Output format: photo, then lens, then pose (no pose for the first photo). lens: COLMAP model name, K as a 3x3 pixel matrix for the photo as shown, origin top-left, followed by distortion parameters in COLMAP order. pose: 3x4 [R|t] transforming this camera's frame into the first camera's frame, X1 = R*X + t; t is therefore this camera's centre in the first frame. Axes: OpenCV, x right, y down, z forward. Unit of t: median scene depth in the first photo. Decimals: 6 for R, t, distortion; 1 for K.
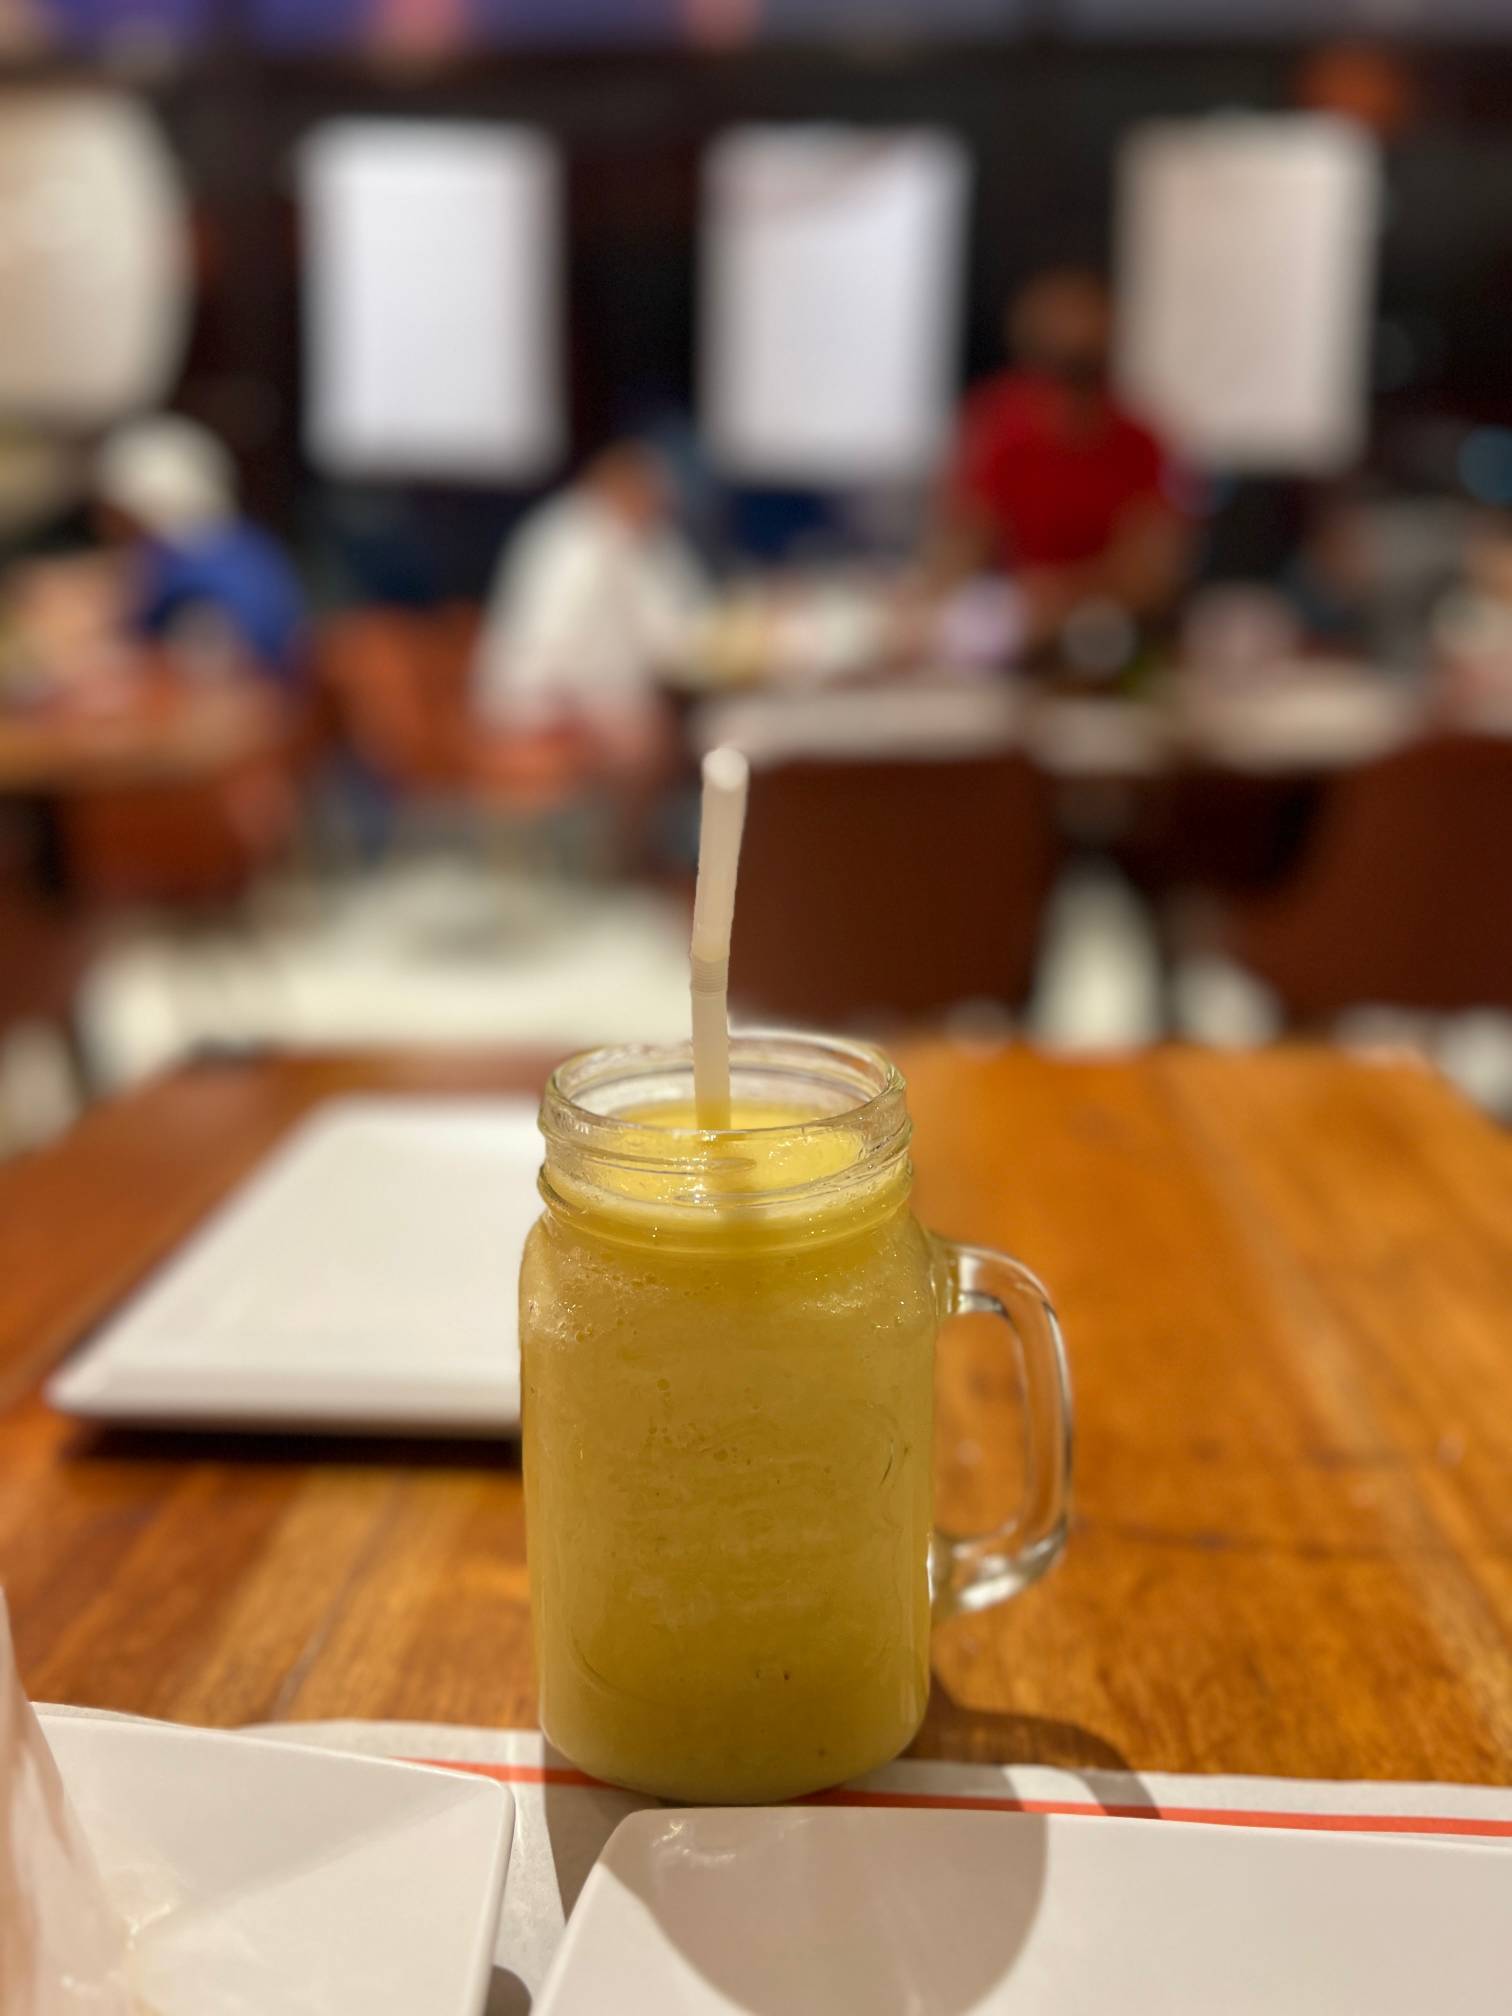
lens RADIAL K [[1511.2, 0, 806.4], [0, 1511.2, 1001.1], [0, 0, 1]] dist [0.057012, -0.059888]
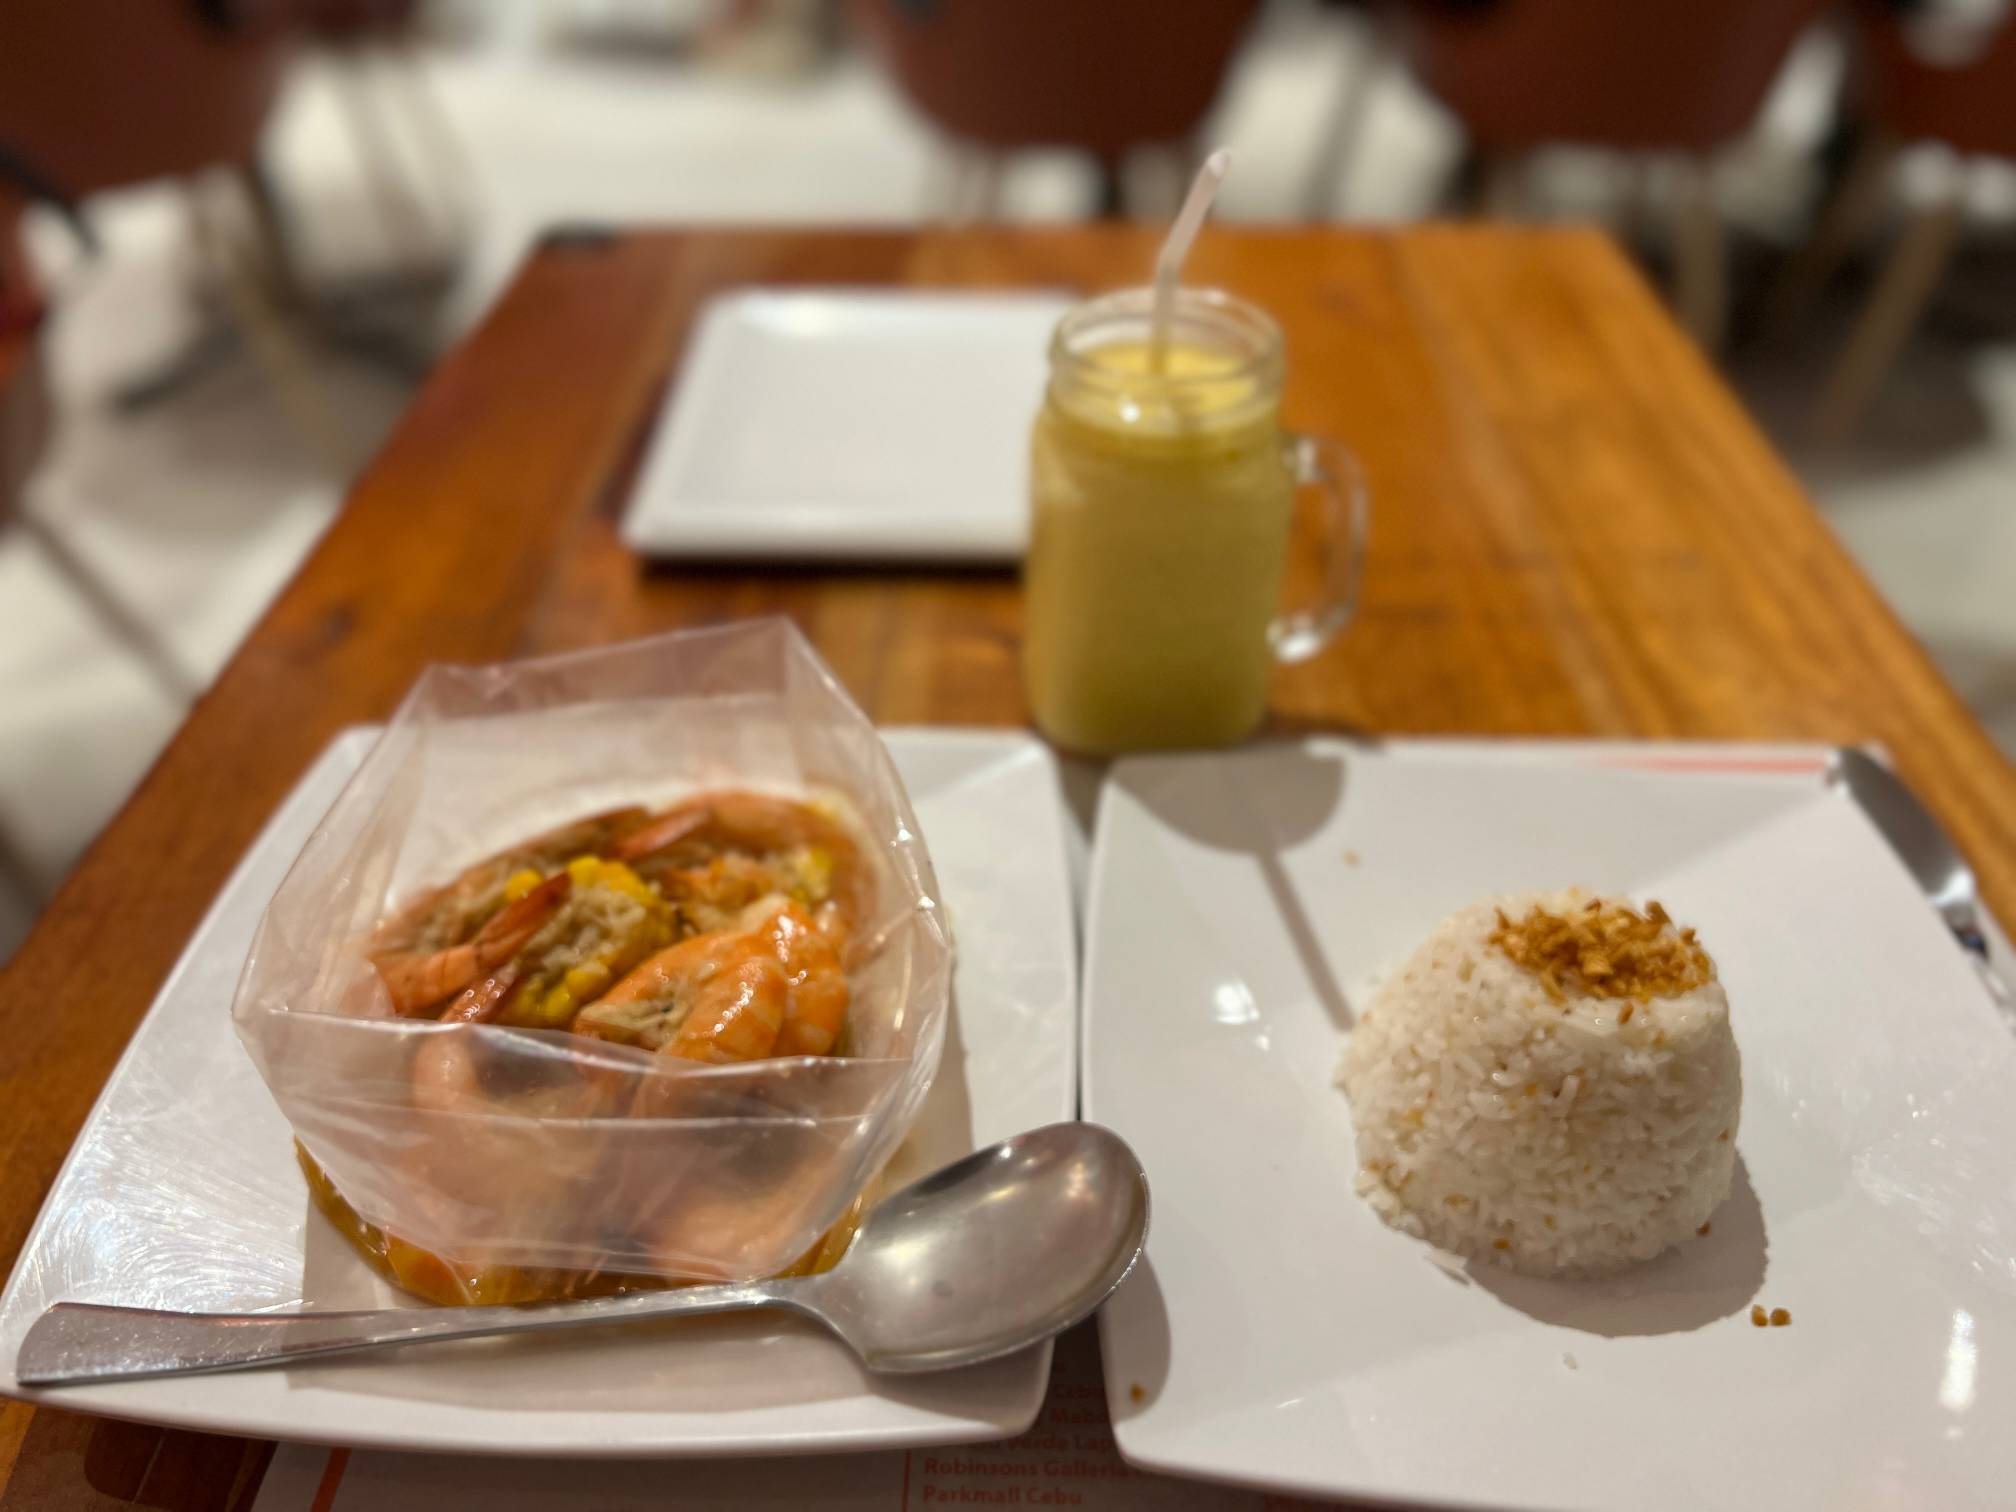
lens RADIAL K [[1511.2, 0, 1056.1], [0, 1511.2, 768.5], [0, 0, 1]] dist [0.057012, -0.059888]
pose [[0.998127, -0.030609, 0.052959, -0.227657], [0.006373, 0.913122, 0.407637, -0.156662], [-0.060836, -0.406536, 0.911607, -0.516317]]
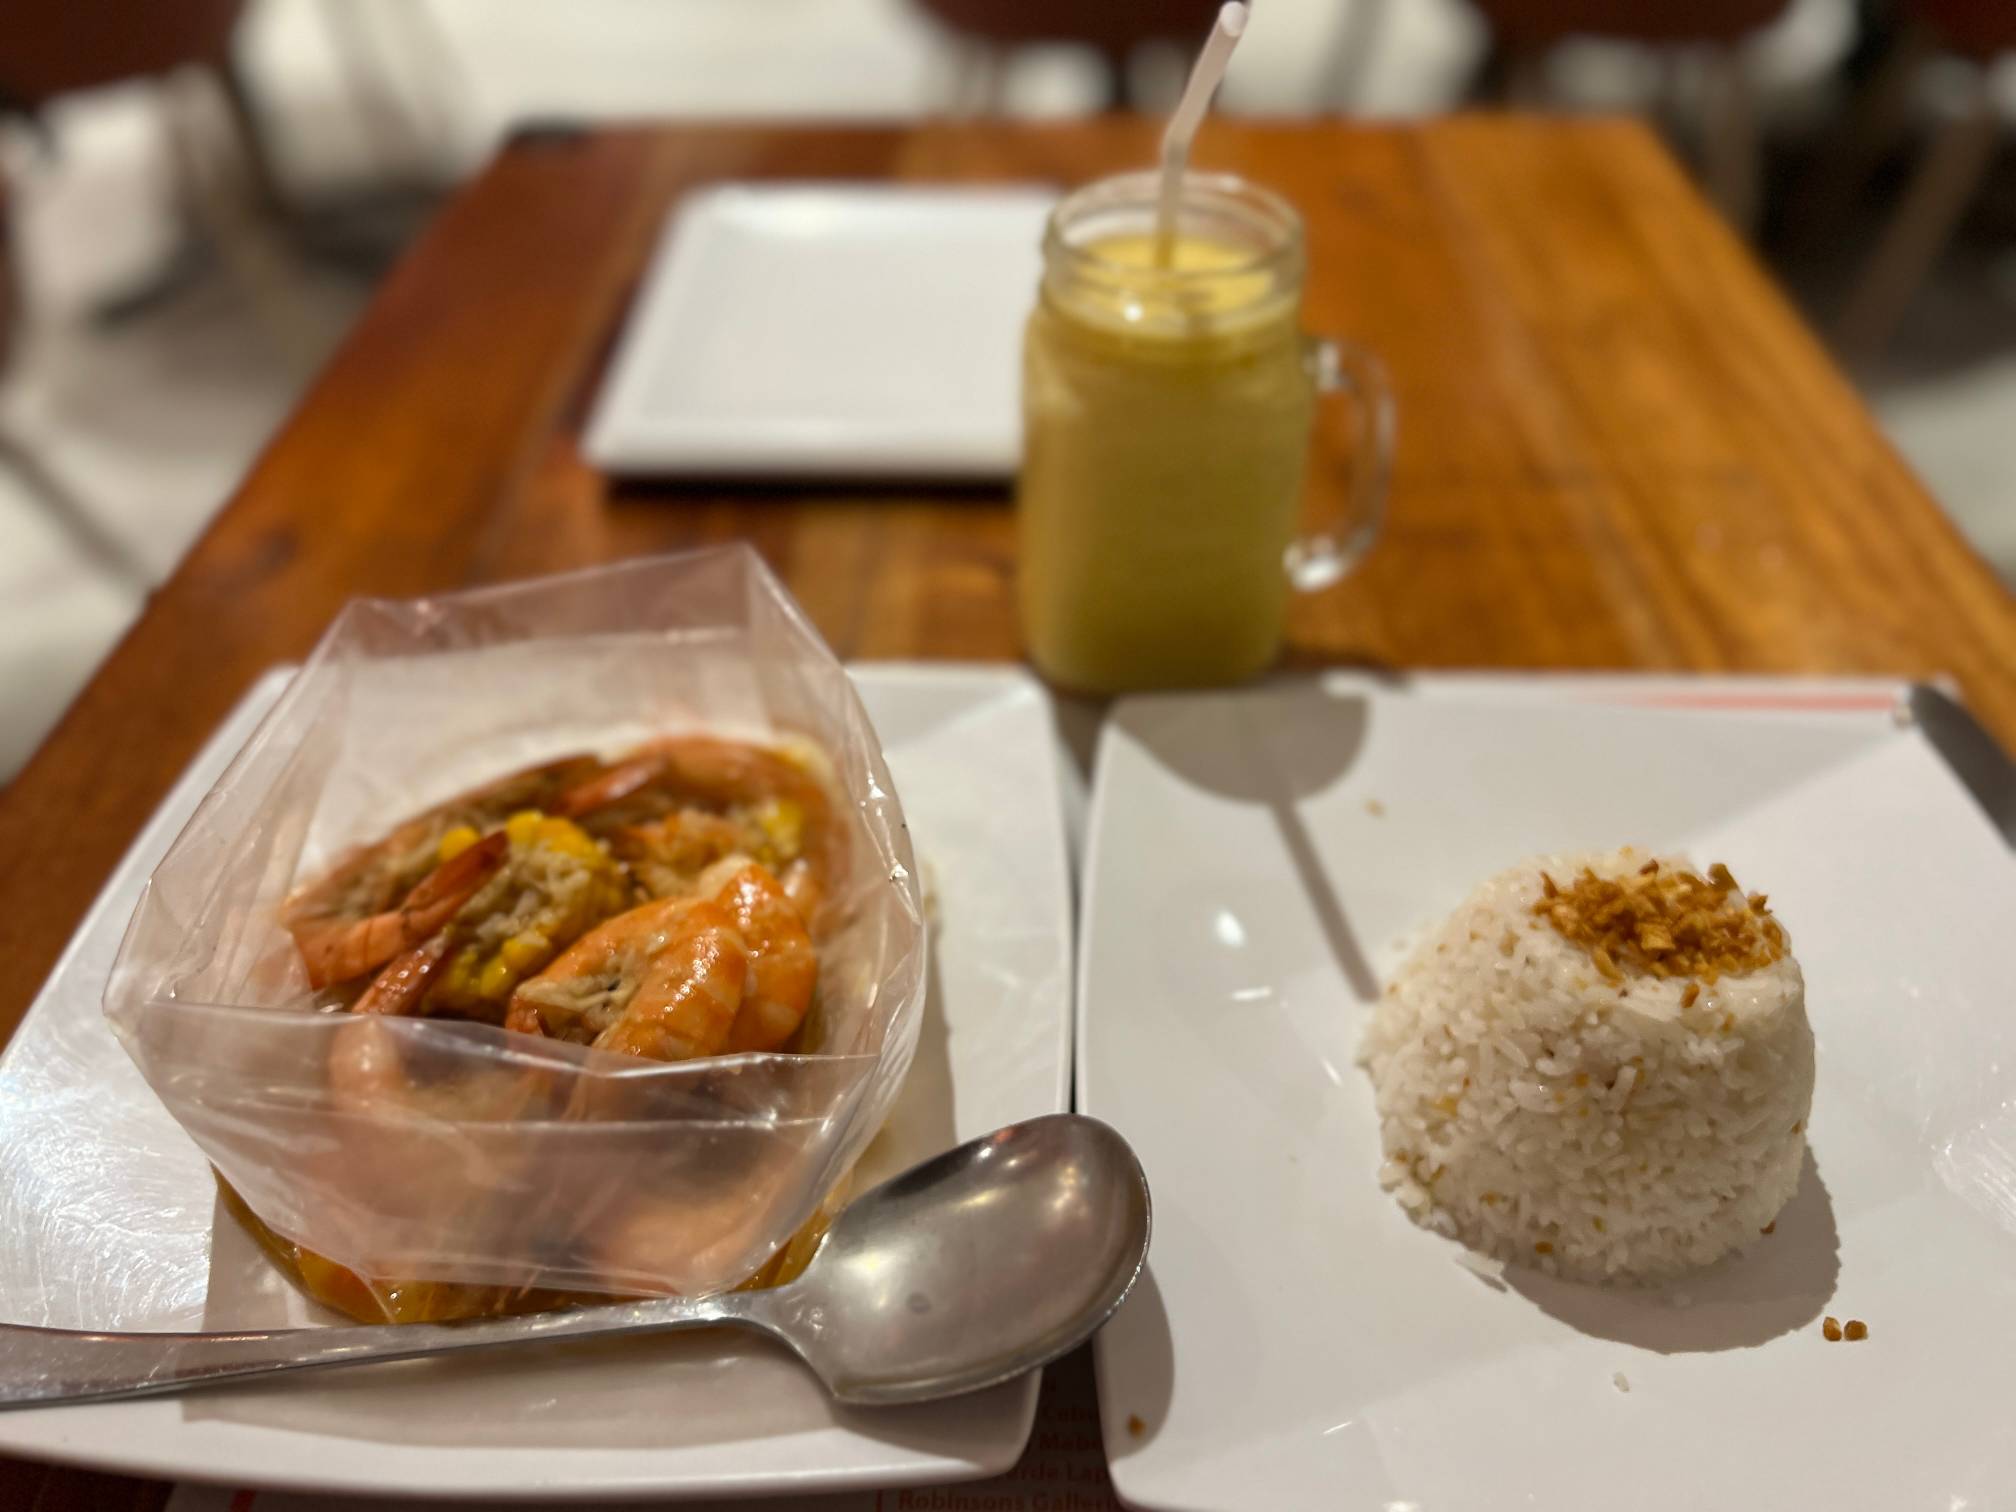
lens RADIAL K [[1511.2, 0, 1056.4], [0, 1511.2, 762.5], [0, 0, 1]] dist [0.057012, -0.059888]
pose [[0.998346, -0.034375, 0.046076, -0.209816], [0.009814, 0.891666, 0.452587, -0.124458], [-0.056642, -0.451386, 0.890529, -0.399227]]
